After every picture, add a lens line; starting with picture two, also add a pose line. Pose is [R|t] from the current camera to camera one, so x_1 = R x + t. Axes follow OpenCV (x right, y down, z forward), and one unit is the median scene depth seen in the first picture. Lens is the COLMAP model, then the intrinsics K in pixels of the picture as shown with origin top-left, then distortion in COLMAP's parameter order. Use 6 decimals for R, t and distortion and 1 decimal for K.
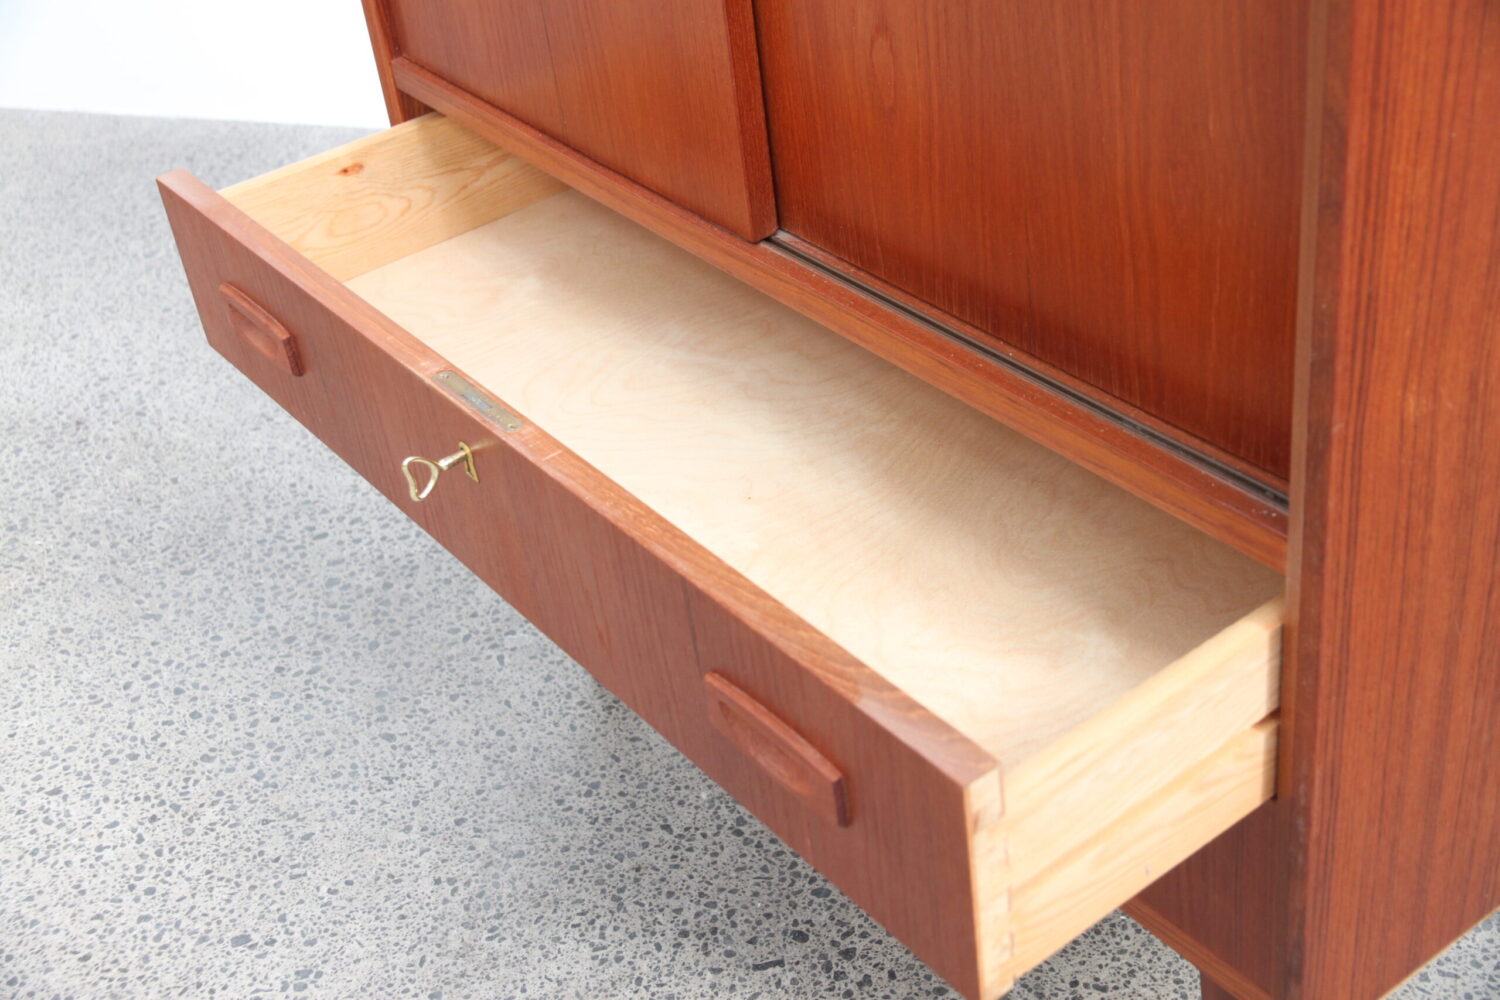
lens RADIAL K [[2020.7, 0, 750.0], [0, 2020.7, 500.0], [0, 0, 1]] dist [0.107354, -0.014395]
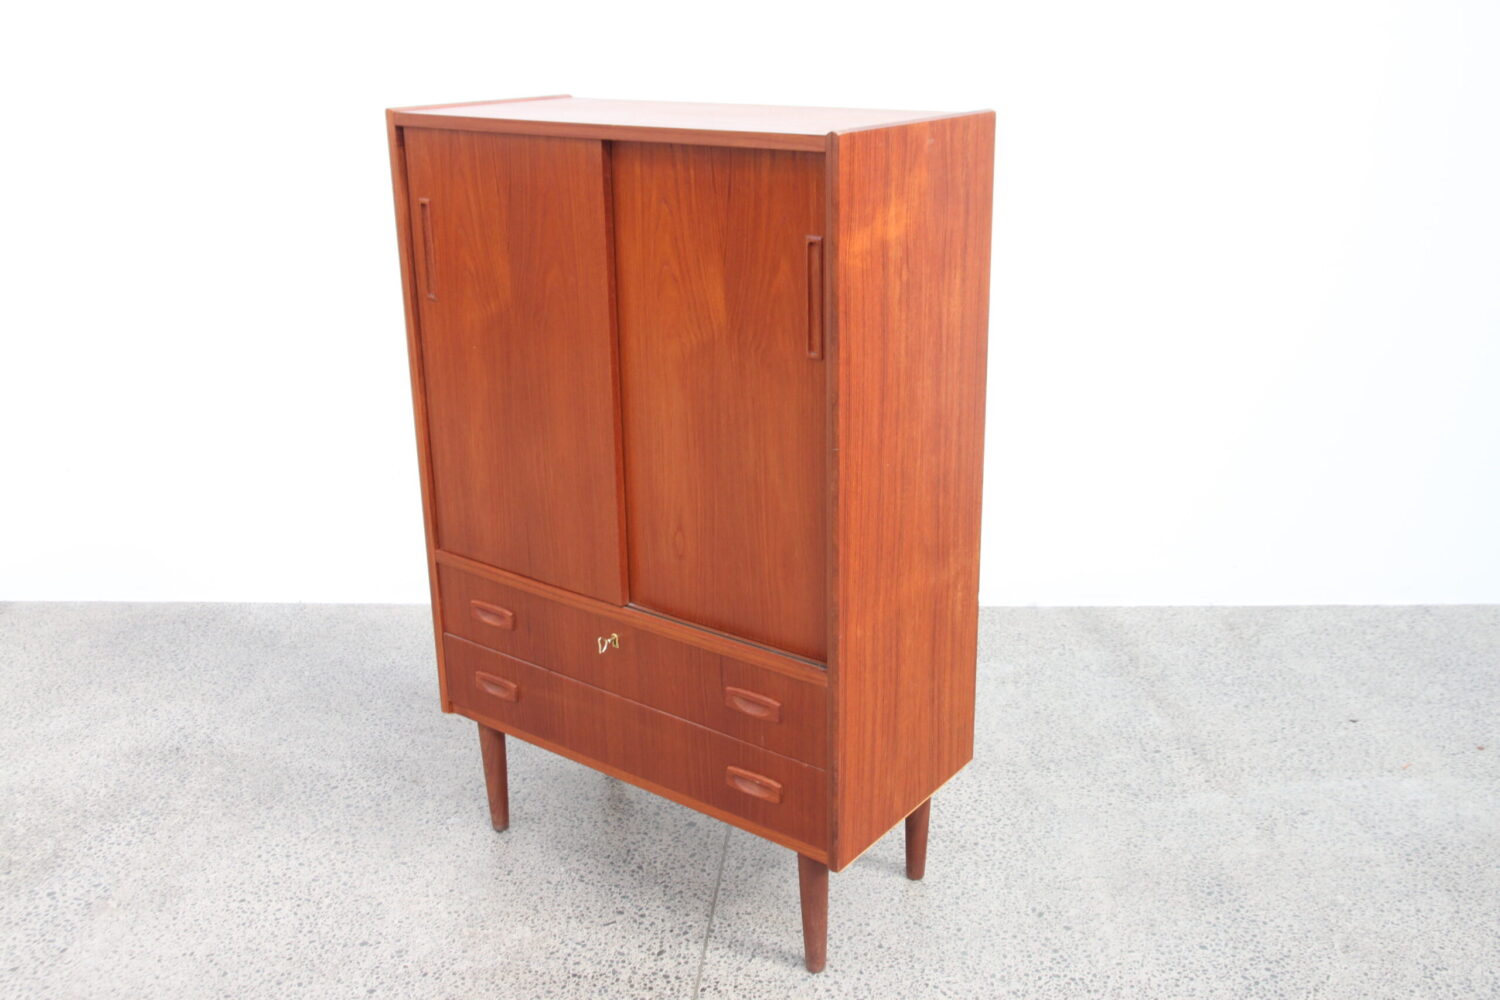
lens RADIAL K [[1469.2, 0, 750.0], [0, 1469.2, 500.0], [0, 0, 1]] dist [0.076468, -0.000243]
pose [[0.956253, -0.000284, 0.292542, -0.326985], [0.079761, 0.962367, -0.259784, 0.209512], [-0.281458, 0.271753, 0.920289, -0.730687]]
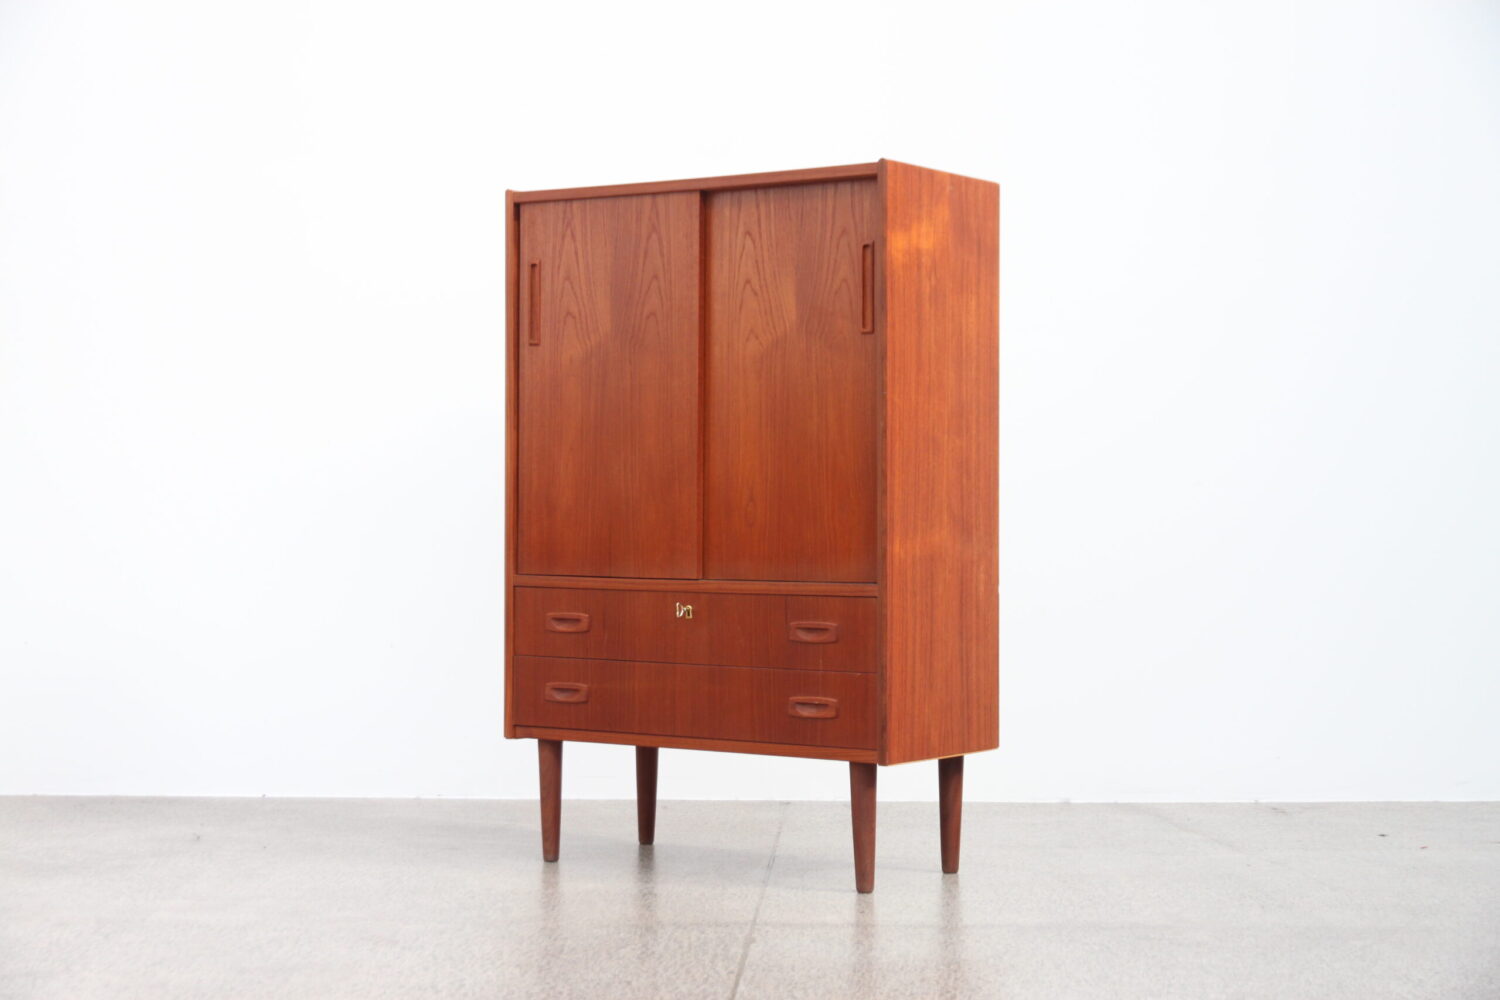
lens RADIAL K [[2771.3, 0, 752.1], [0, 2771.3, 493.3], [0, 0, 1]] dist [0.729019, 0.060442]
pose [[0.937779, 0.113031, 0.328322, -1.090587], [0.095613, 0.824927, -0.557094, 1.760581], [-0.333810, 0.553823, 0.762791, -1.960285]]
